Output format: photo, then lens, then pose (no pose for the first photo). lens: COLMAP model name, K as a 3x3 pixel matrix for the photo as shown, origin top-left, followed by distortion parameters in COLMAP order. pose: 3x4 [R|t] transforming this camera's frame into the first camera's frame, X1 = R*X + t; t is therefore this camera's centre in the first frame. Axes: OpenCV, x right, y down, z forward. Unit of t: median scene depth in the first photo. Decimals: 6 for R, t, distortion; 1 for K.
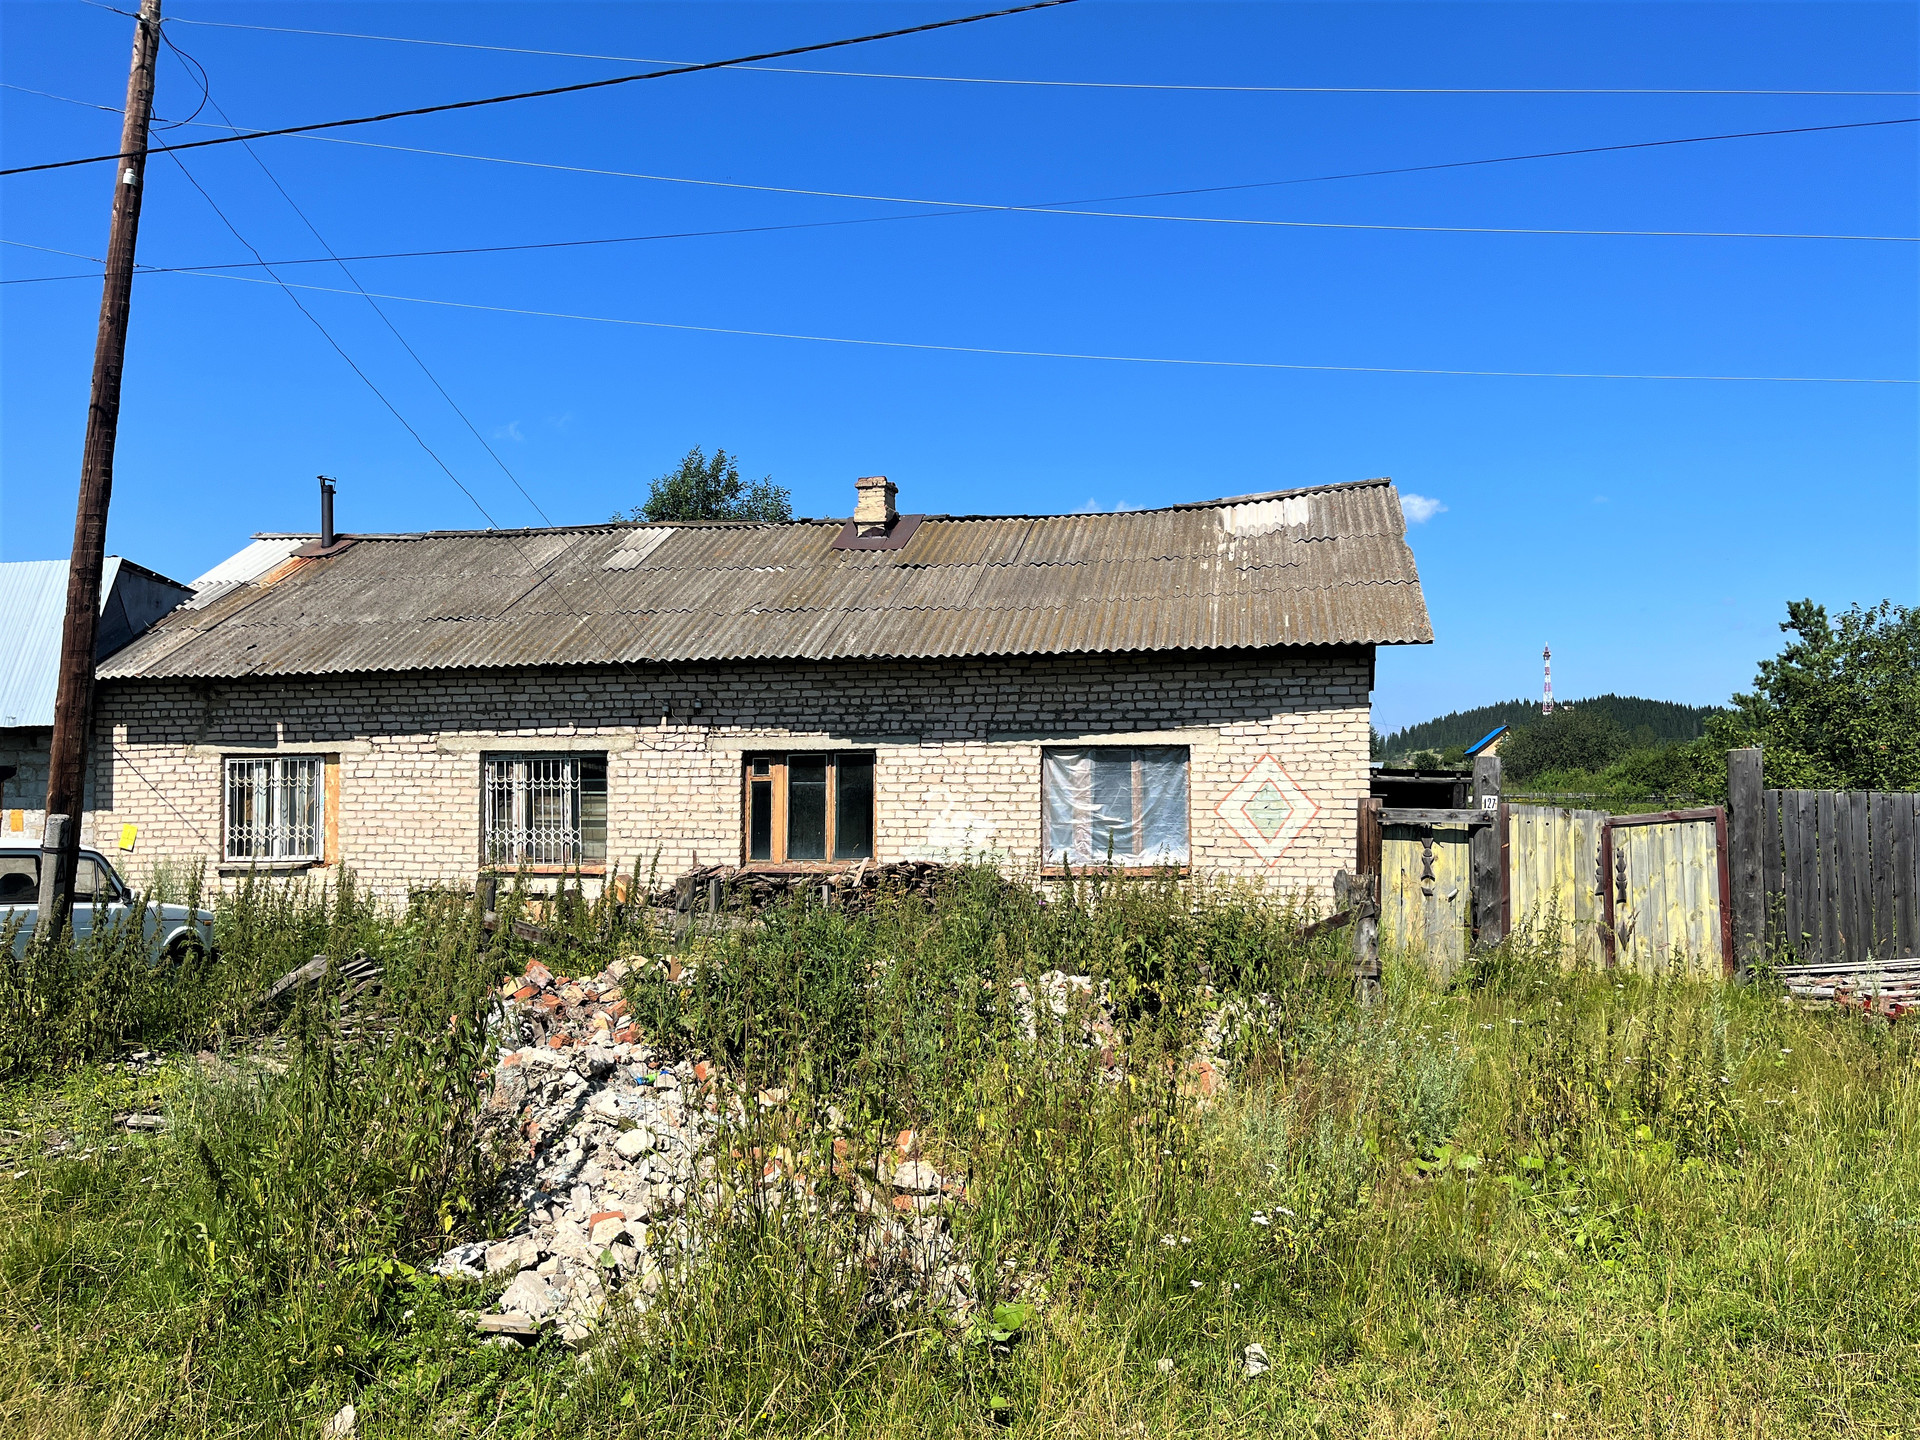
lens RADIAL K [[1467.9, 0, 959.6], [0, 1467.9, 709.1], [0, 0, 1]] dist [0.052176, -0.006235]
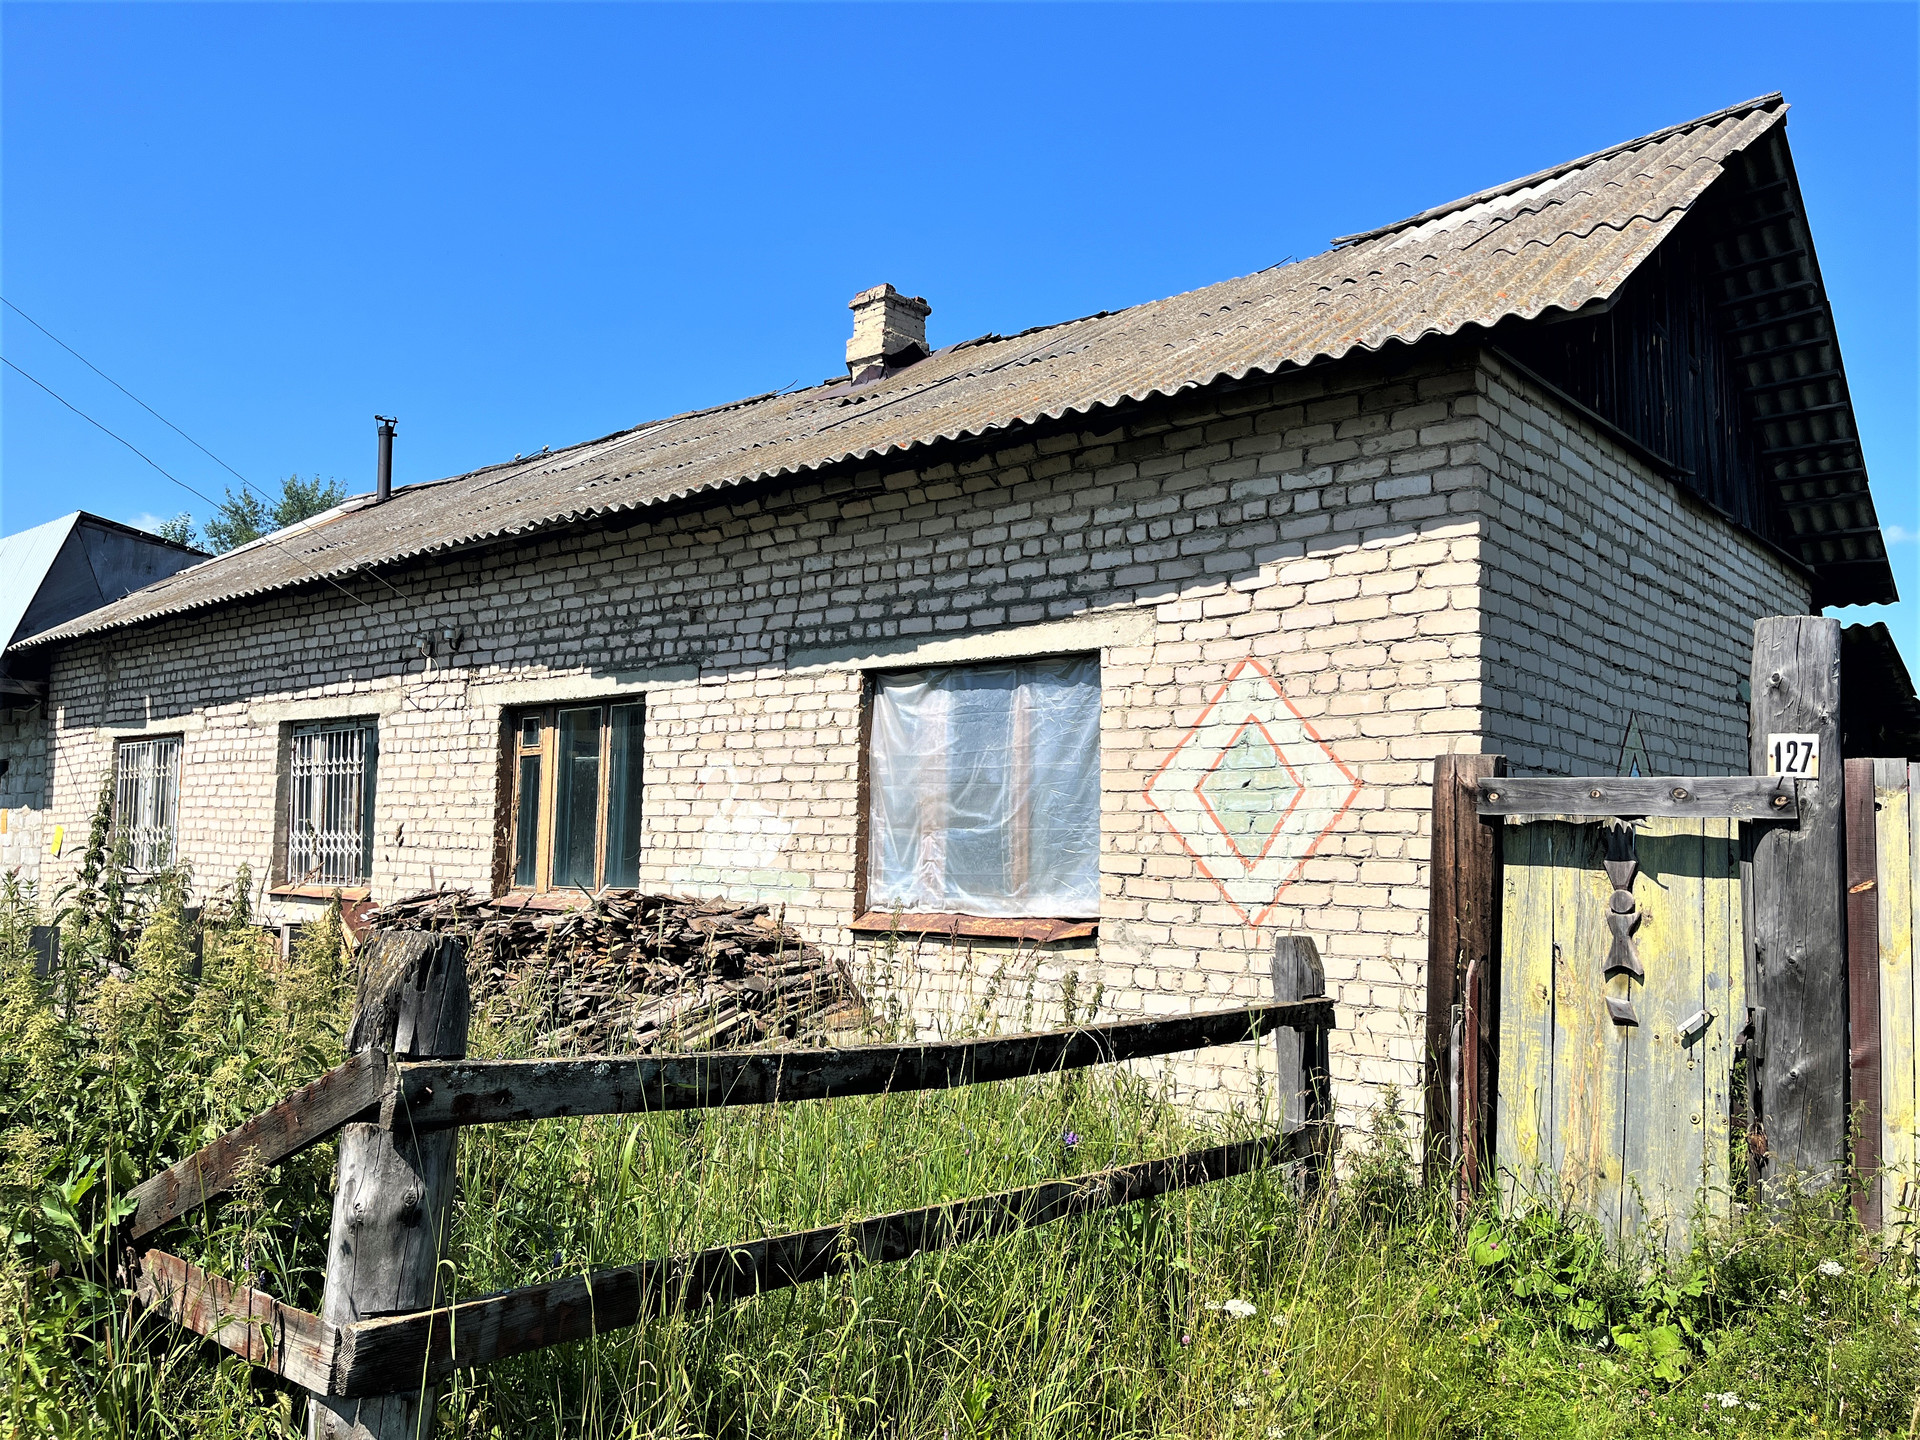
lens RADIAL K [[1467.9, 0, 961.7], [0, 1467.9, 724.6], [0, 0, 1]] dist [0.052176, -0.006235]
pose [[0.892302, -0.021831, -0.450911, 0.315075], [0.009285, 0.999506, -0.030017, 0.059572], [0.451344, 0.022598, 0.892064, 0.569015]]
